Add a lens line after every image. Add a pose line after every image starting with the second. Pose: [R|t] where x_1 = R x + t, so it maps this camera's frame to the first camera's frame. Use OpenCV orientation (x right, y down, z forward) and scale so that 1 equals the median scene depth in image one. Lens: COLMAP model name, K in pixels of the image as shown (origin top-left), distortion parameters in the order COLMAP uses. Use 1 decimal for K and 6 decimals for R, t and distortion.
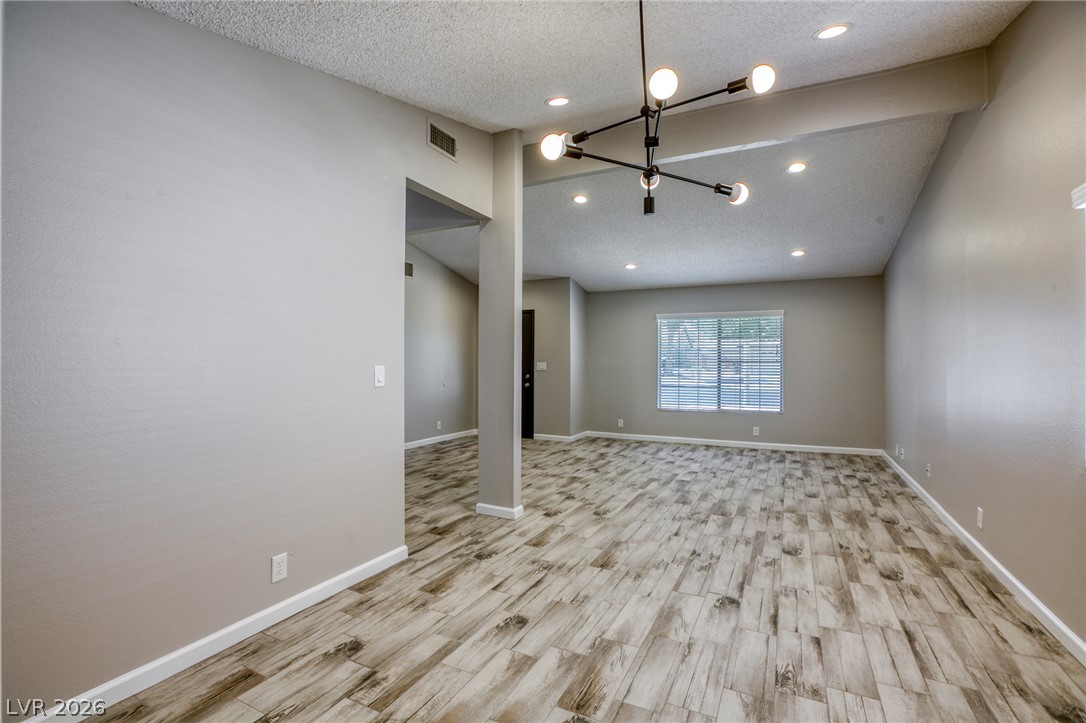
lens RADIAL K [[506.9, 0, 536.4], [0, 506.9, 359.7], [0, 0, 1]] dist [-0.046182, 0.014708]
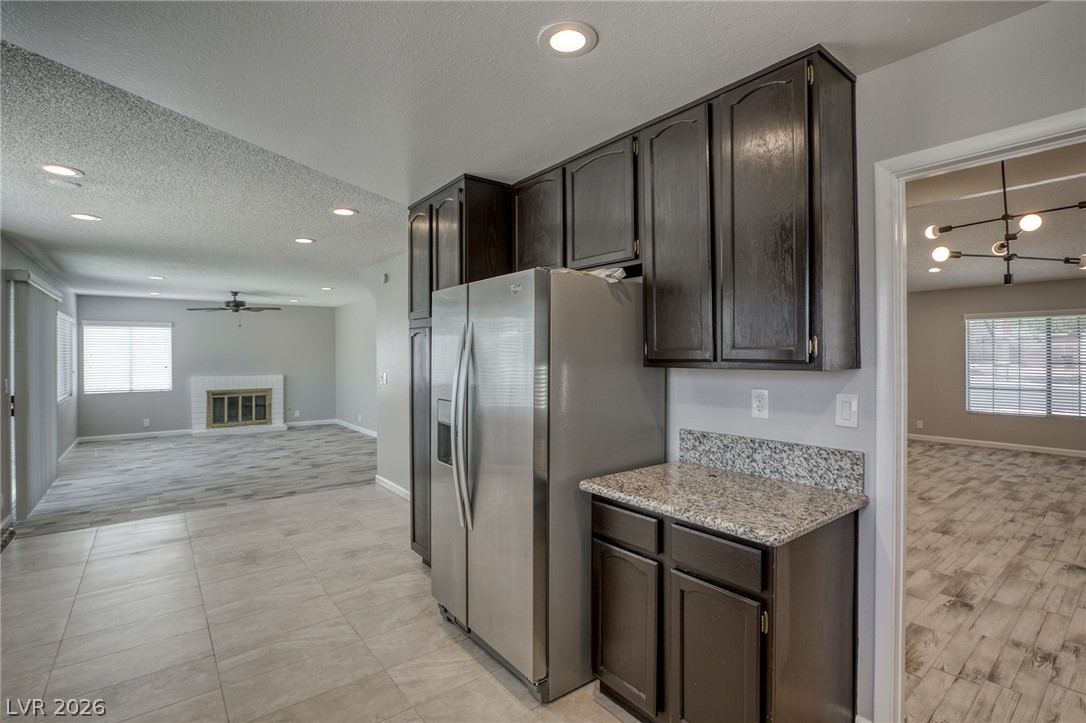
lens RADIAL K [[512.6, 0, 508.4], [0, 512.6, 350.3], [0, 0, 1]] dist [-0.047729, 0.009000]
pose [[0.890460, -0.009461, -0.454964, -0.229091], [0.008724, 0.999955, -0.003719, -0.050805], [0.454978, -0.000658, 0.890502, -0.517580]]
